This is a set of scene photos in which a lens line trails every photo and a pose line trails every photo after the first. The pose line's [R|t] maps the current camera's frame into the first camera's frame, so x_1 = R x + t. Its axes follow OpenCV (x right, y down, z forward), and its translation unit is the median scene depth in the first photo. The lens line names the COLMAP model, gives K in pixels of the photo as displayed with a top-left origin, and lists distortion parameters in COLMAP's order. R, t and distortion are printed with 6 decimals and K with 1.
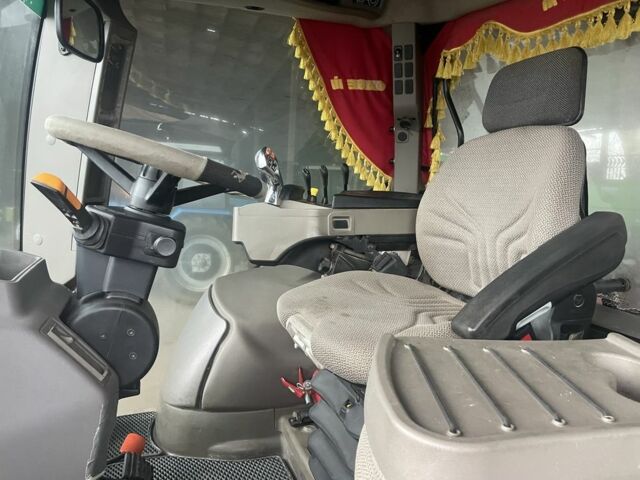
lens RADIAL K [[488.1, 0, 320.0], [0, 488.1, 240.0], [0, 0, 1]] dist [0.065827, -0.099701]
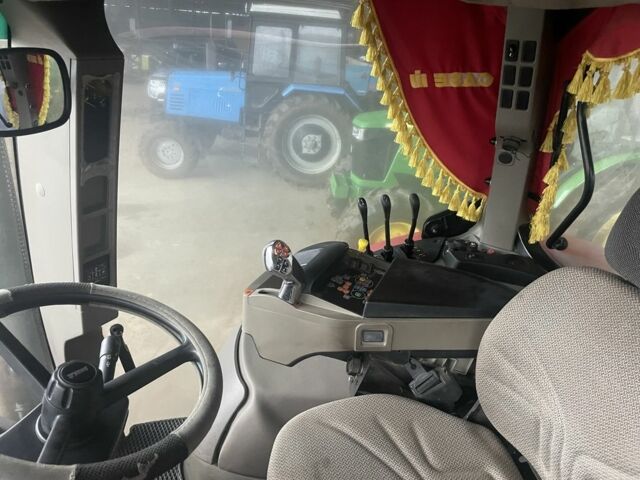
lens RADIAL K [[488.1, 0, 320.0], [0, 488.1, 240.0], [0, 0, 1]] dist [0.065827, -0.099701]
pose [[0.964487, 0.130588, -0.229588, 0.090256], [-0.055730, 0.950273, 0.306391, -0.307869], [0.258182, -0.282715, 0.923804, 0.242717]]
